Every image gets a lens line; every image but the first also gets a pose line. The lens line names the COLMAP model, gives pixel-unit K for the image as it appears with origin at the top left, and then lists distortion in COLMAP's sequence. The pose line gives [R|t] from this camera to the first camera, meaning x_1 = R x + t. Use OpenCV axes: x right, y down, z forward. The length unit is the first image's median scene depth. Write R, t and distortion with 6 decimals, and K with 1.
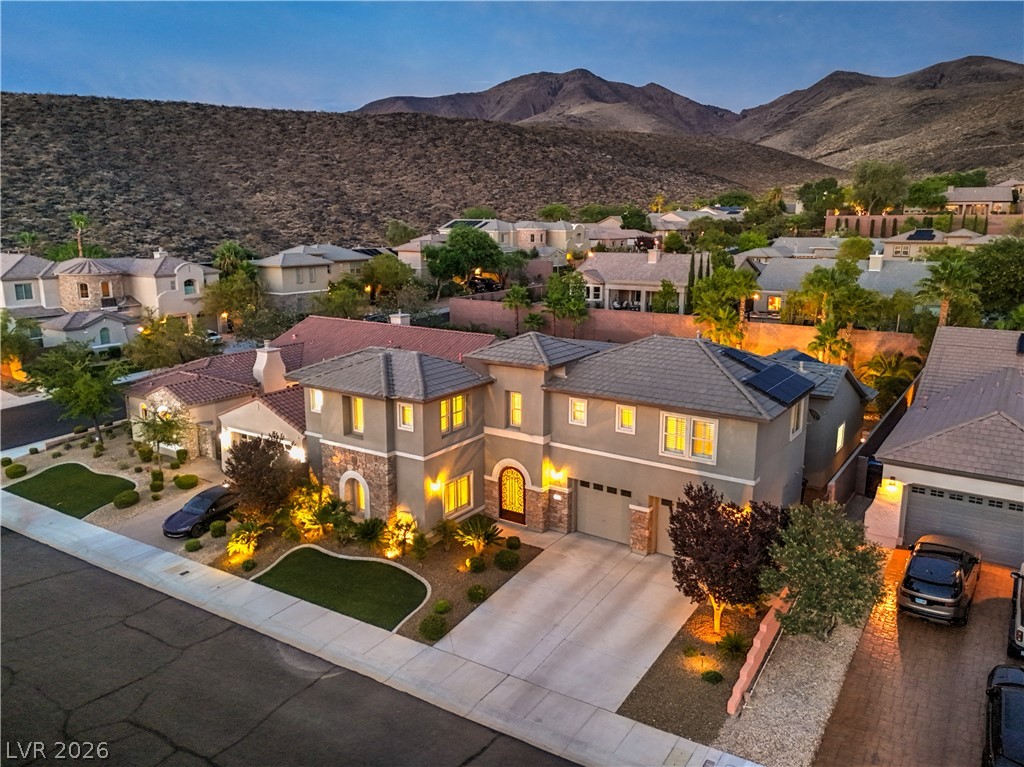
lens RADIAL K [[752.2, 0, 512.0], [0, 752.2, 383.5], [0, 0, 1]] dist [0.074600, -0.070031]
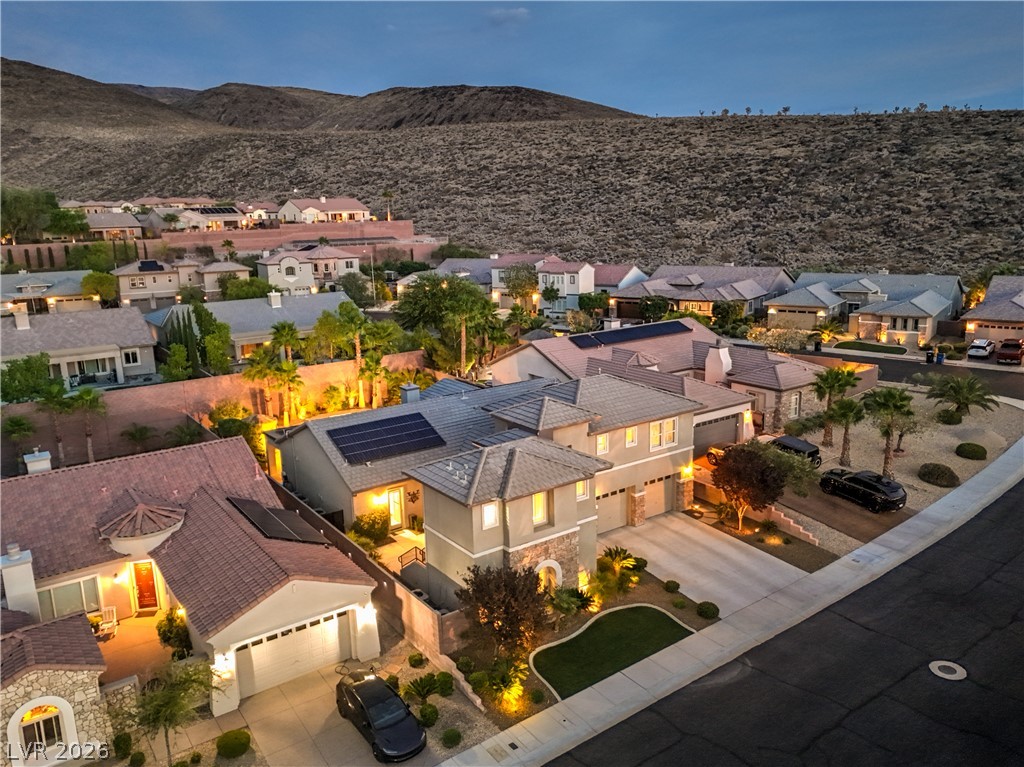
lens RADIAL K [[780.6, 0, 512.0], [0, 780.6, 383.5], [0, 0, 1]] dist [0.073194, -0.078746]
pose [[0.356659, -0.214084, 0.909375, -1.141179], [0.227573, 0.963978, 0.137684, -0.277897], [-0.906093, 0.157842, 0.392532, 0.555625]]
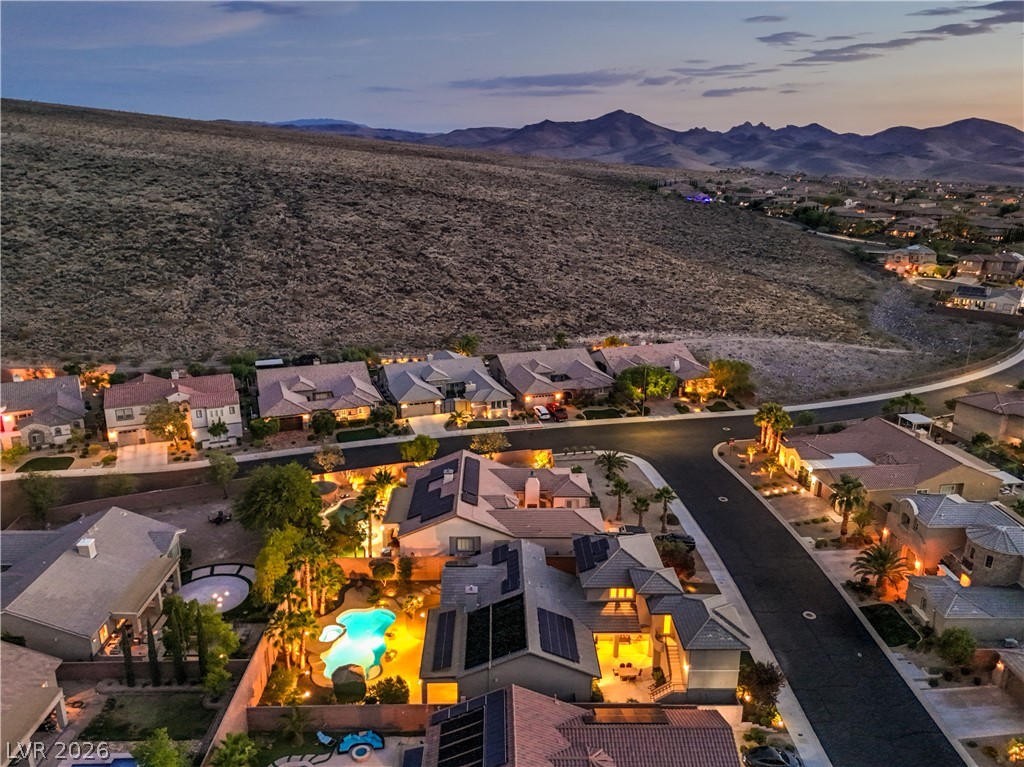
lens RADIAL K [[752.2, 0, 512.0], [0, 752.2, 383.5], [0, 0, 1]] dist [0.074600, -0.070031]
pose [[-0.566969, -0.246316, 0.786050, -1.355224], [0.172106, 0.897765, 0.405461, -1.585048], [-0.805559, 0.365167, -0.466613, 2.235542]]
